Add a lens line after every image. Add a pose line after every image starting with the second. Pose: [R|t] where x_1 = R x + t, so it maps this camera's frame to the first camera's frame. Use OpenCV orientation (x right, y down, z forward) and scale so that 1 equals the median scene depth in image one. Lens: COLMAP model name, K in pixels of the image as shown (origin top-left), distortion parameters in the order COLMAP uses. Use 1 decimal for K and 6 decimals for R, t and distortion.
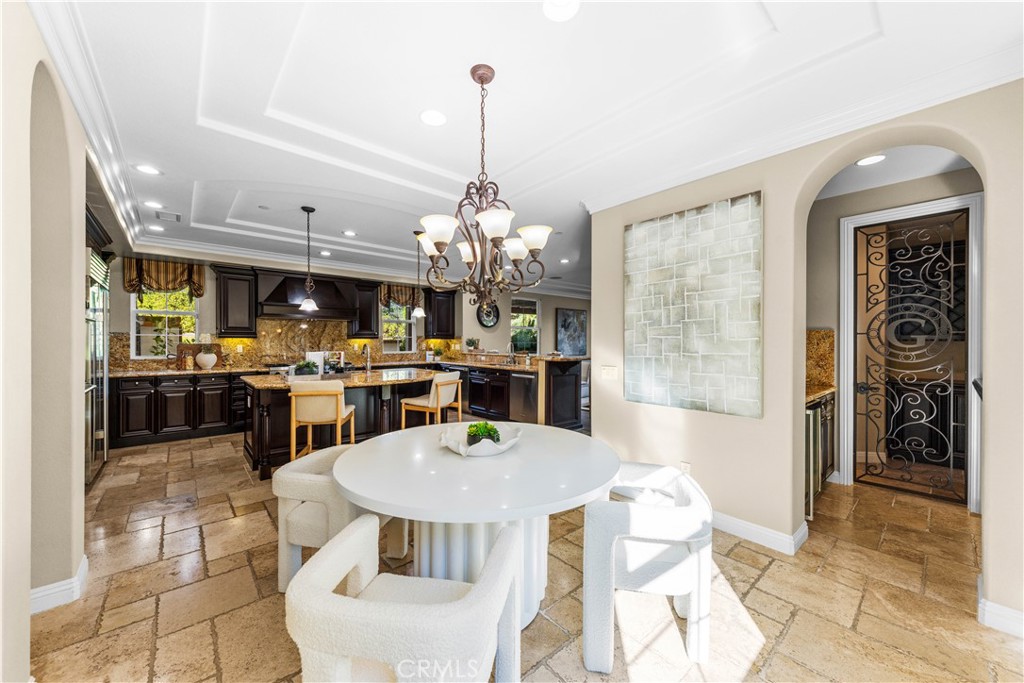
lens RADIAL K [[377.3, 0, 515.2], [0, 377.3, 343.3], [0, 0, 1]] dist [0.001782, 0.000147]
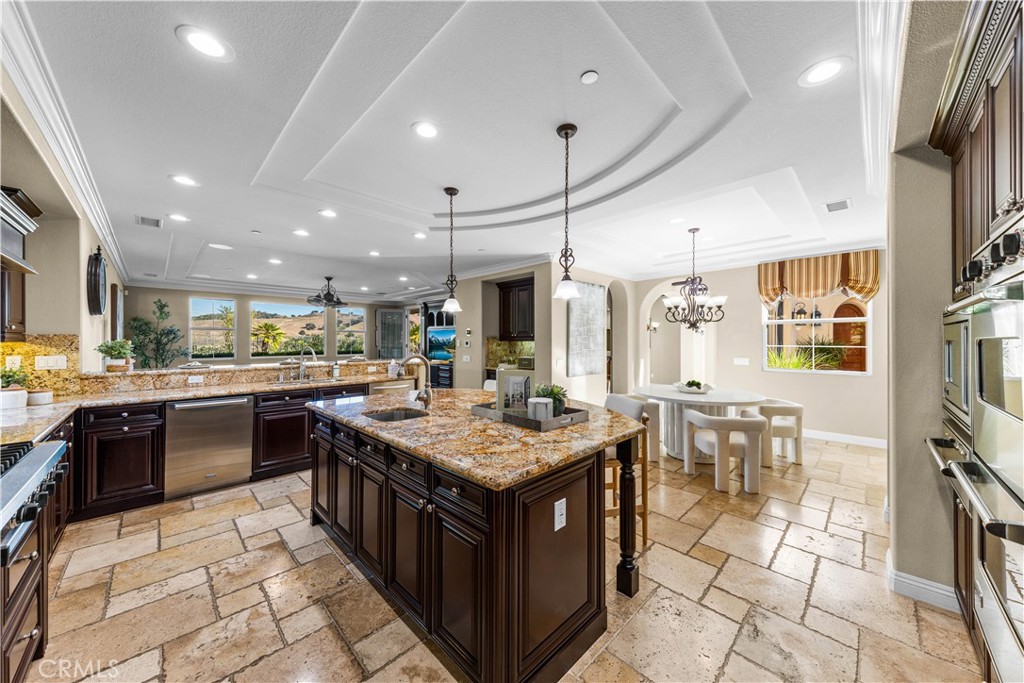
lens RADIAL K [[357.7, 0, 495.5], [0, 357.7, 338.6], [0, 0, 1]] dist [0.000308, -0.000044]
pose [[-0.026276, 0.005500, 0.999640, -1.582815], [0.001229, 0.999984, -0.005470, -0.024100], [-0.999654, 0.001085, -0.026283, 1.594867]]
